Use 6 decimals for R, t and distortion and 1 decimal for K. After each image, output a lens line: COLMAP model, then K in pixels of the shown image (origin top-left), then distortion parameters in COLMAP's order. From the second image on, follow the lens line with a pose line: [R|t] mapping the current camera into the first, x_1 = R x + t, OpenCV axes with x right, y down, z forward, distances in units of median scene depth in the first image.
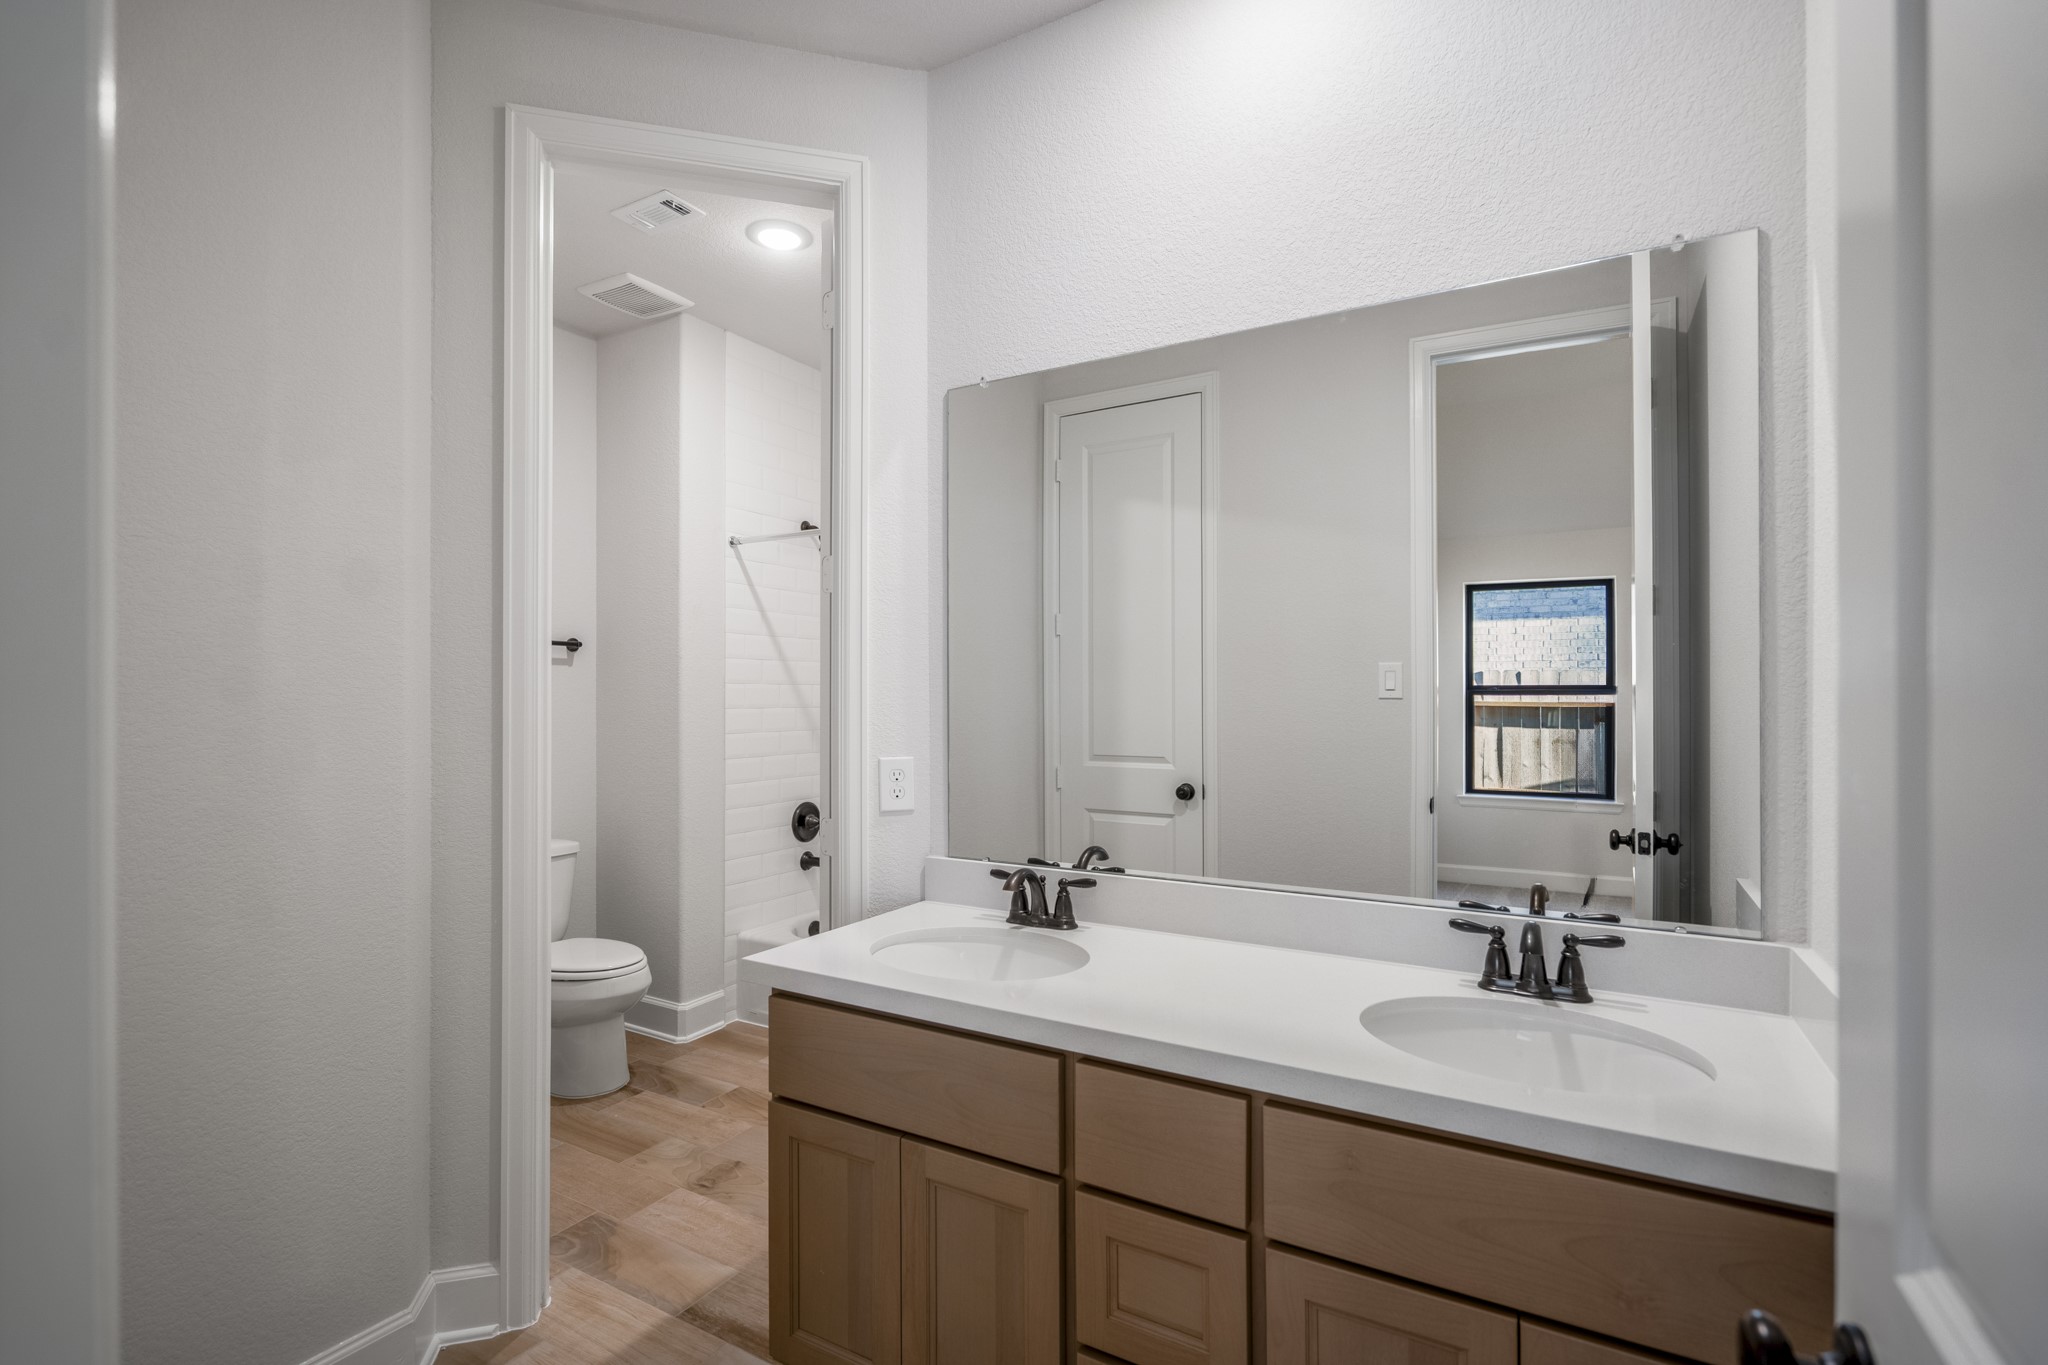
lens RADIAL K [[953.4, 0, 1024.0], [0, 953.4, 682.5], [0, 0, 1]] dist [0.002156, 0.000739]
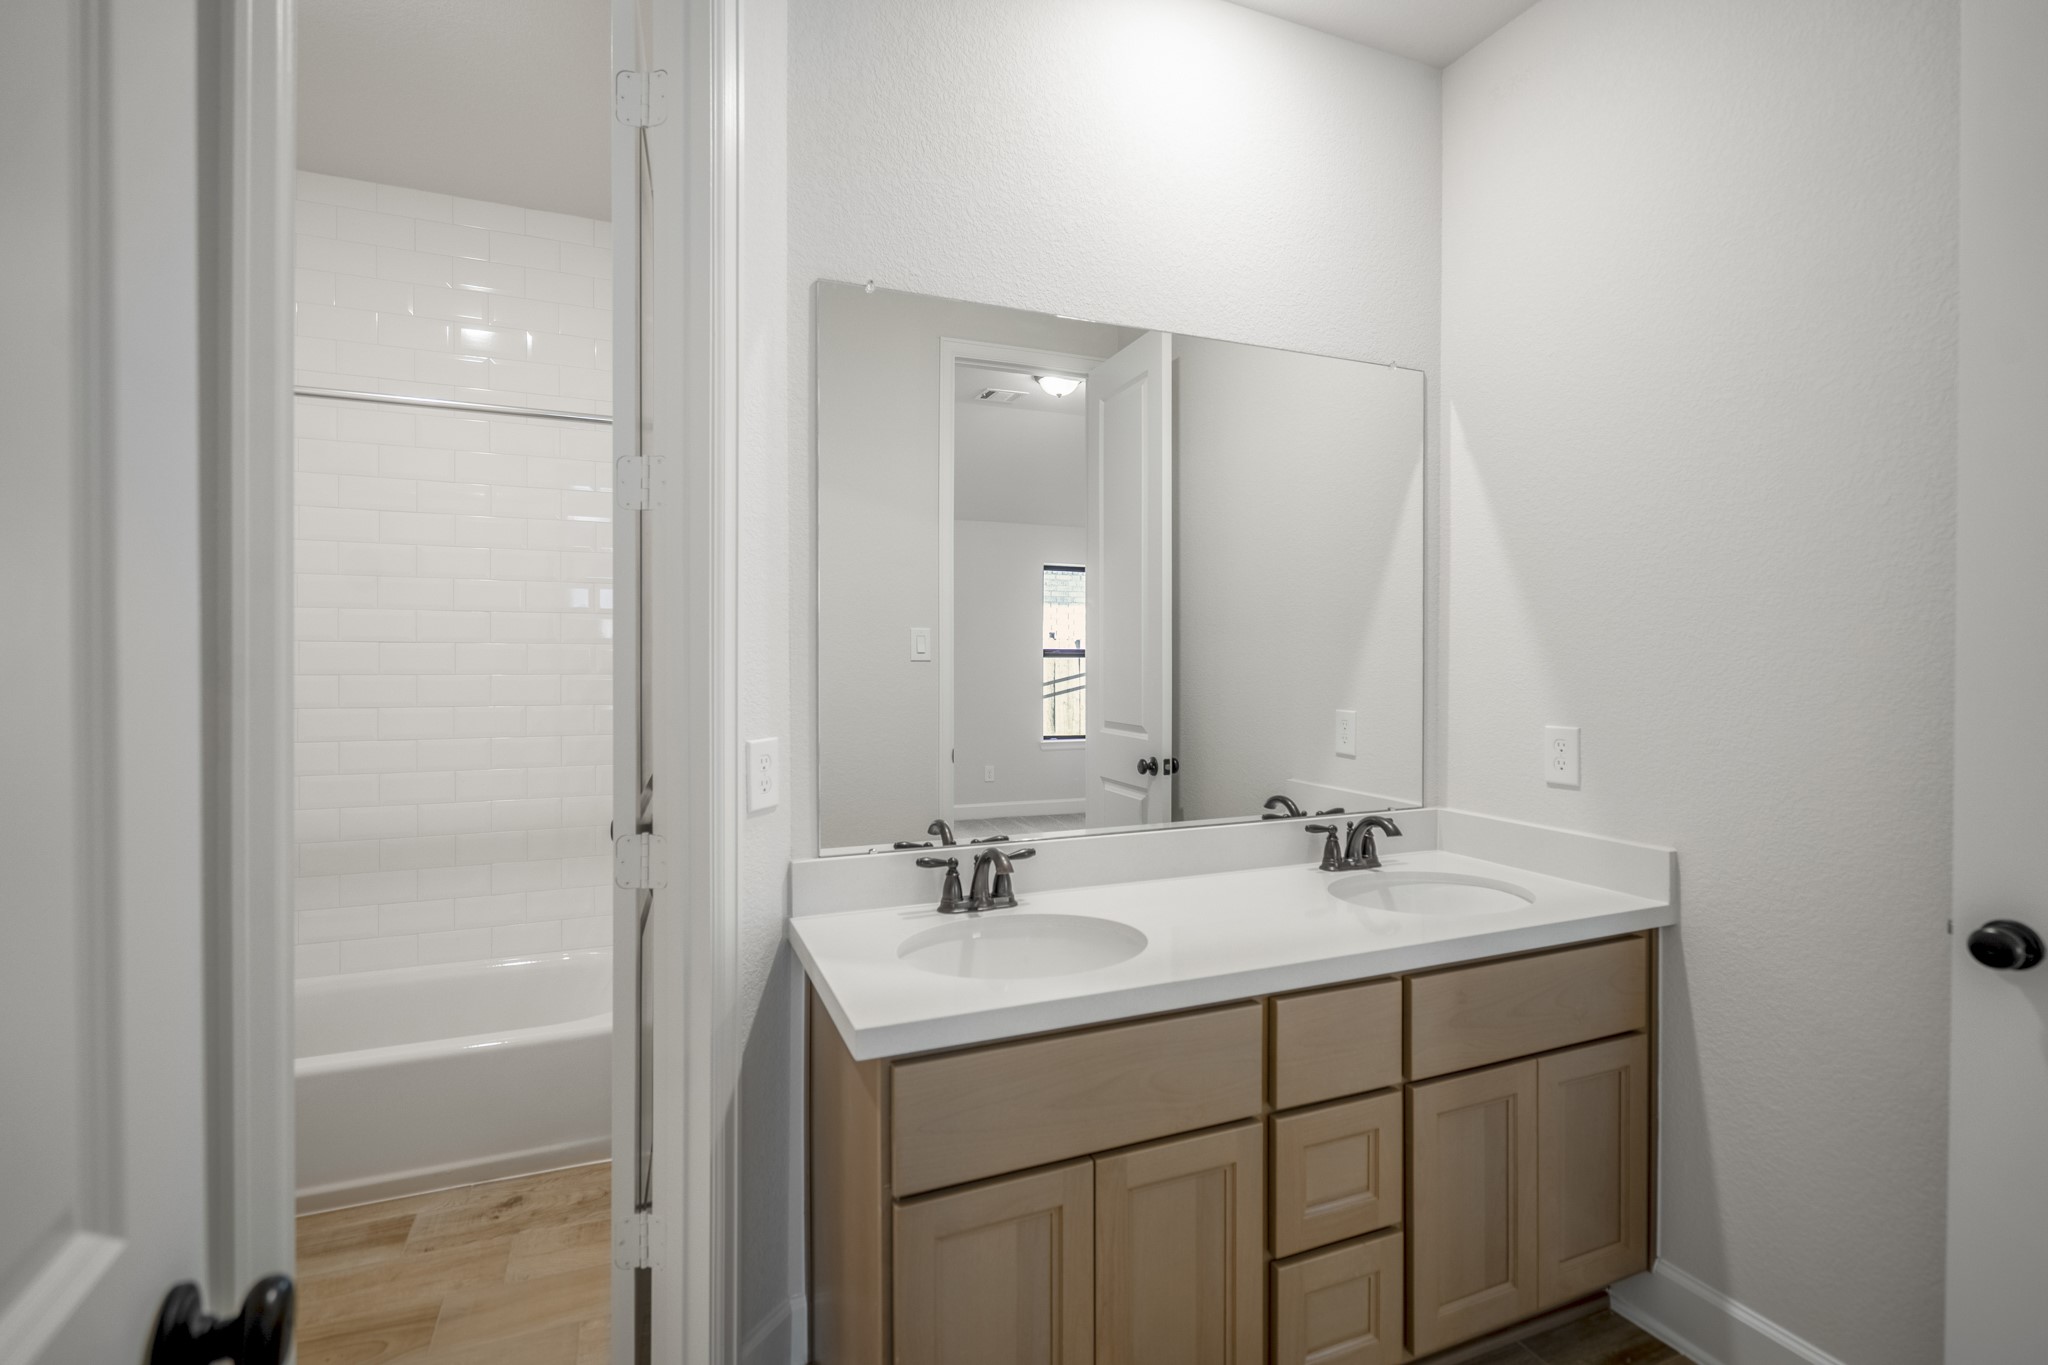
lens RADIAL K [[963.3, 0, 1027.1], [0, 963.3, 646.3], [0, 0, 1]] dist [-0.002542, -0.000070]
pose [[0.600534, 0.009230, 0.799546, -0.626069], [-0.008467, 0.999951, -0.005183, 0.006996], [-0.799554, -0.003657, 0.600583, 0.369818]]
